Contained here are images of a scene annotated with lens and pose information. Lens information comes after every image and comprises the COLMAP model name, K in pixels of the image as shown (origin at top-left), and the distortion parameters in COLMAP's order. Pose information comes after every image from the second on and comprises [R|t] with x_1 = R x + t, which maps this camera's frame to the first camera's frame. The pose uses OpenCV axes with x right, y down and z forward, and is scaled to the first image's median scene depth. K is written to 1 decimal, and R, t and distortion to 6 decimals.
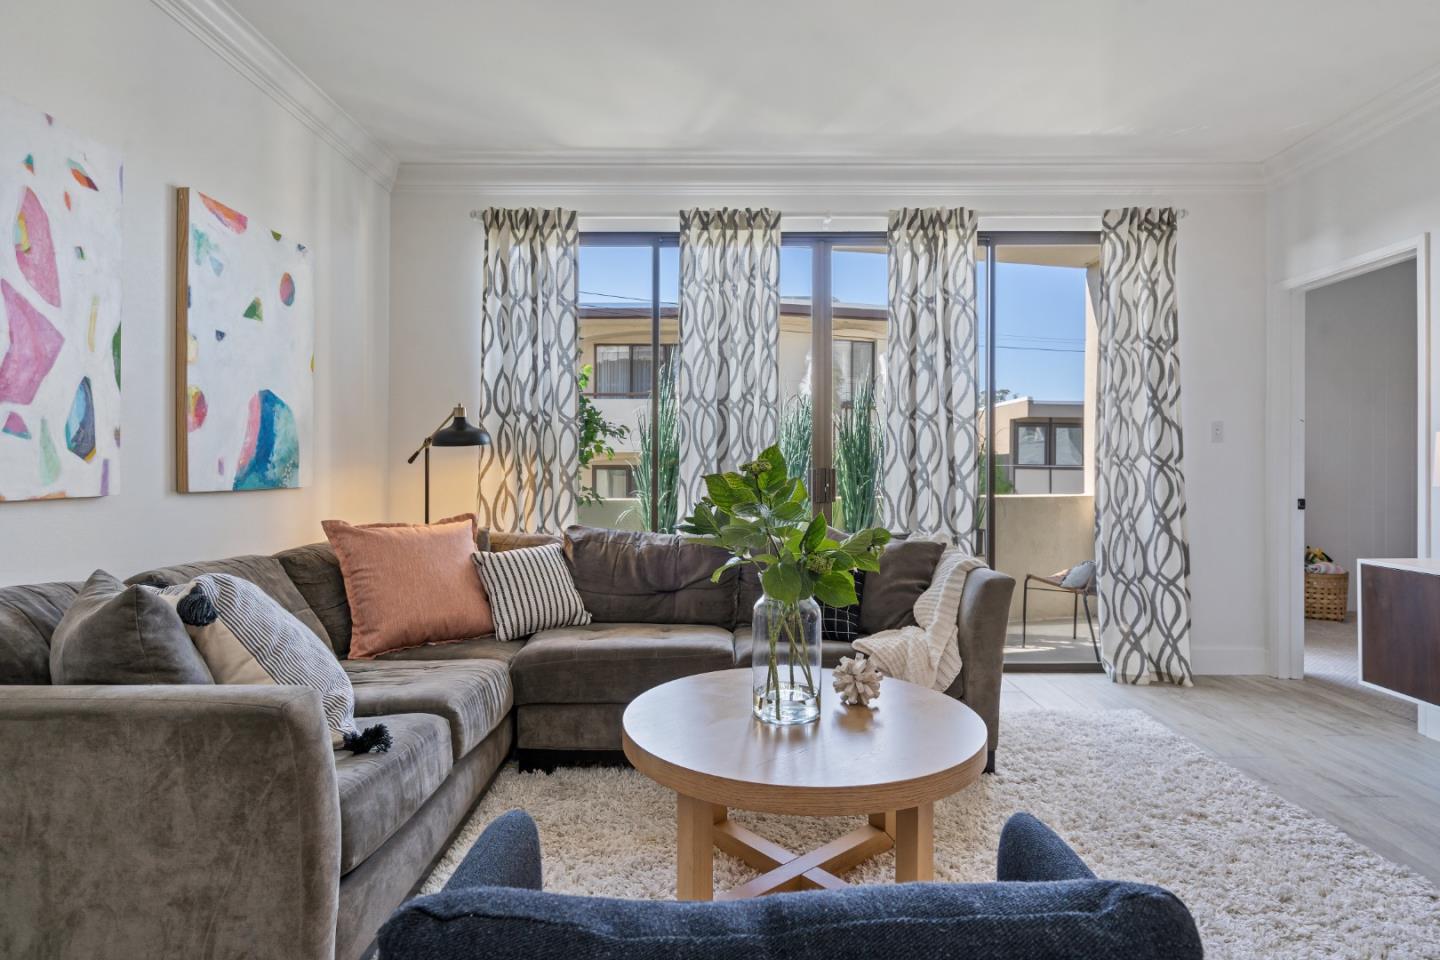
lens RADIAL K [[761.0, 0, 723.8], [0, 761.0, 463.8], [0, 0, 1]] dist [0.003425, 0.001135]
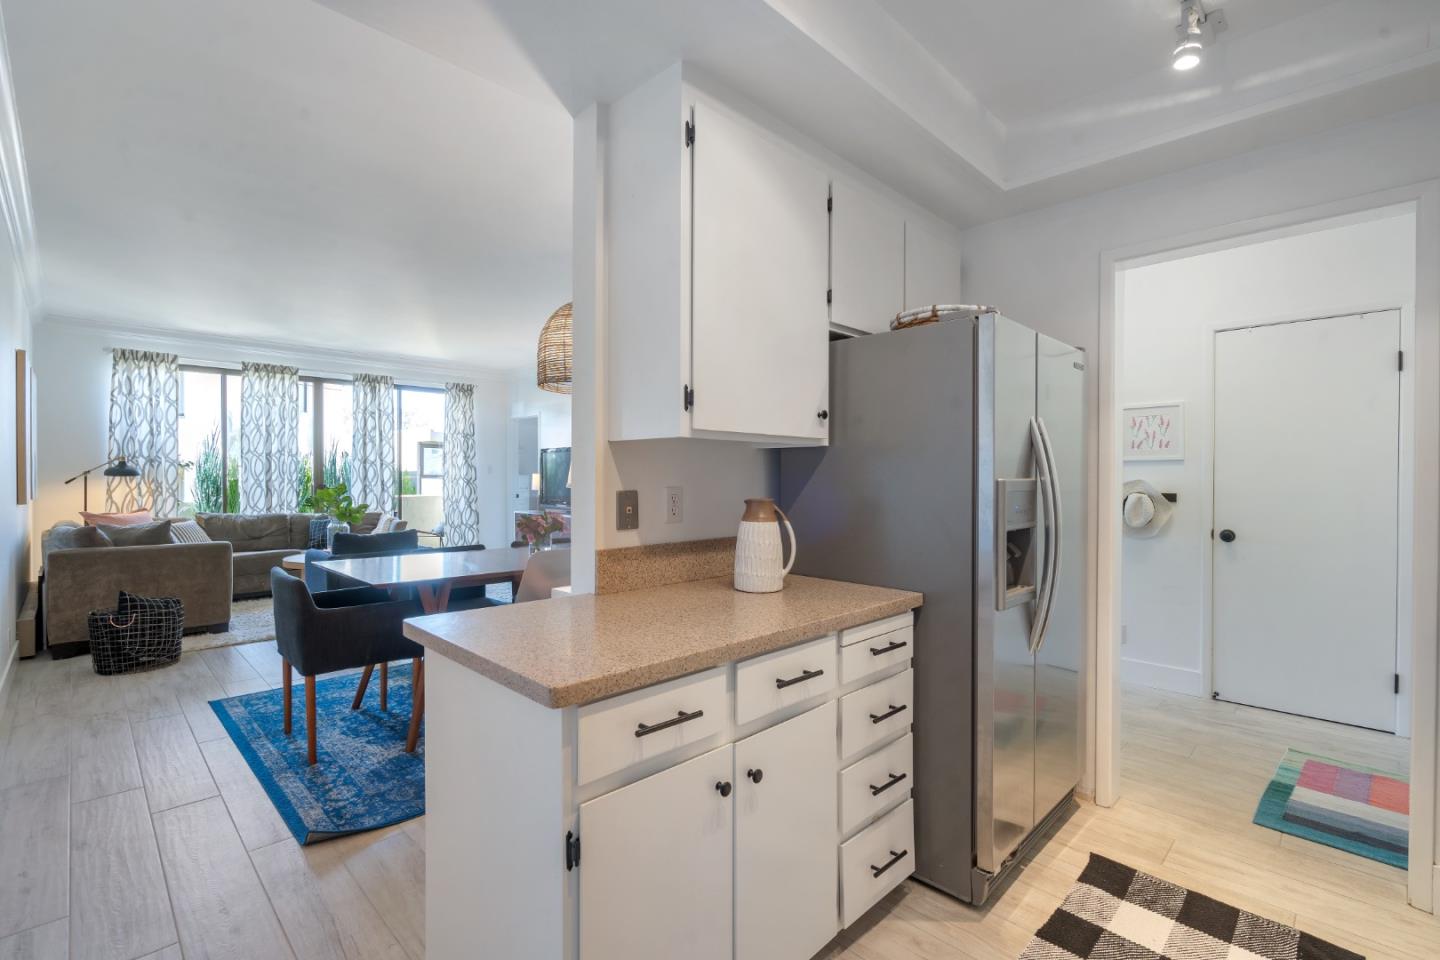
lens RADIAL K [[656.4, 0, 719.0], [0, 656.4, 483.0], [0, 0, 1]] dist [-0.000332, 0.000463]
pose [[0.707382, -0.007636, 0.706791, -0.410649], [-0.004618, 0.999870, 0.015425, -0.034221], [-0.706817, -0.014175, 0.707255, -1.205445]]
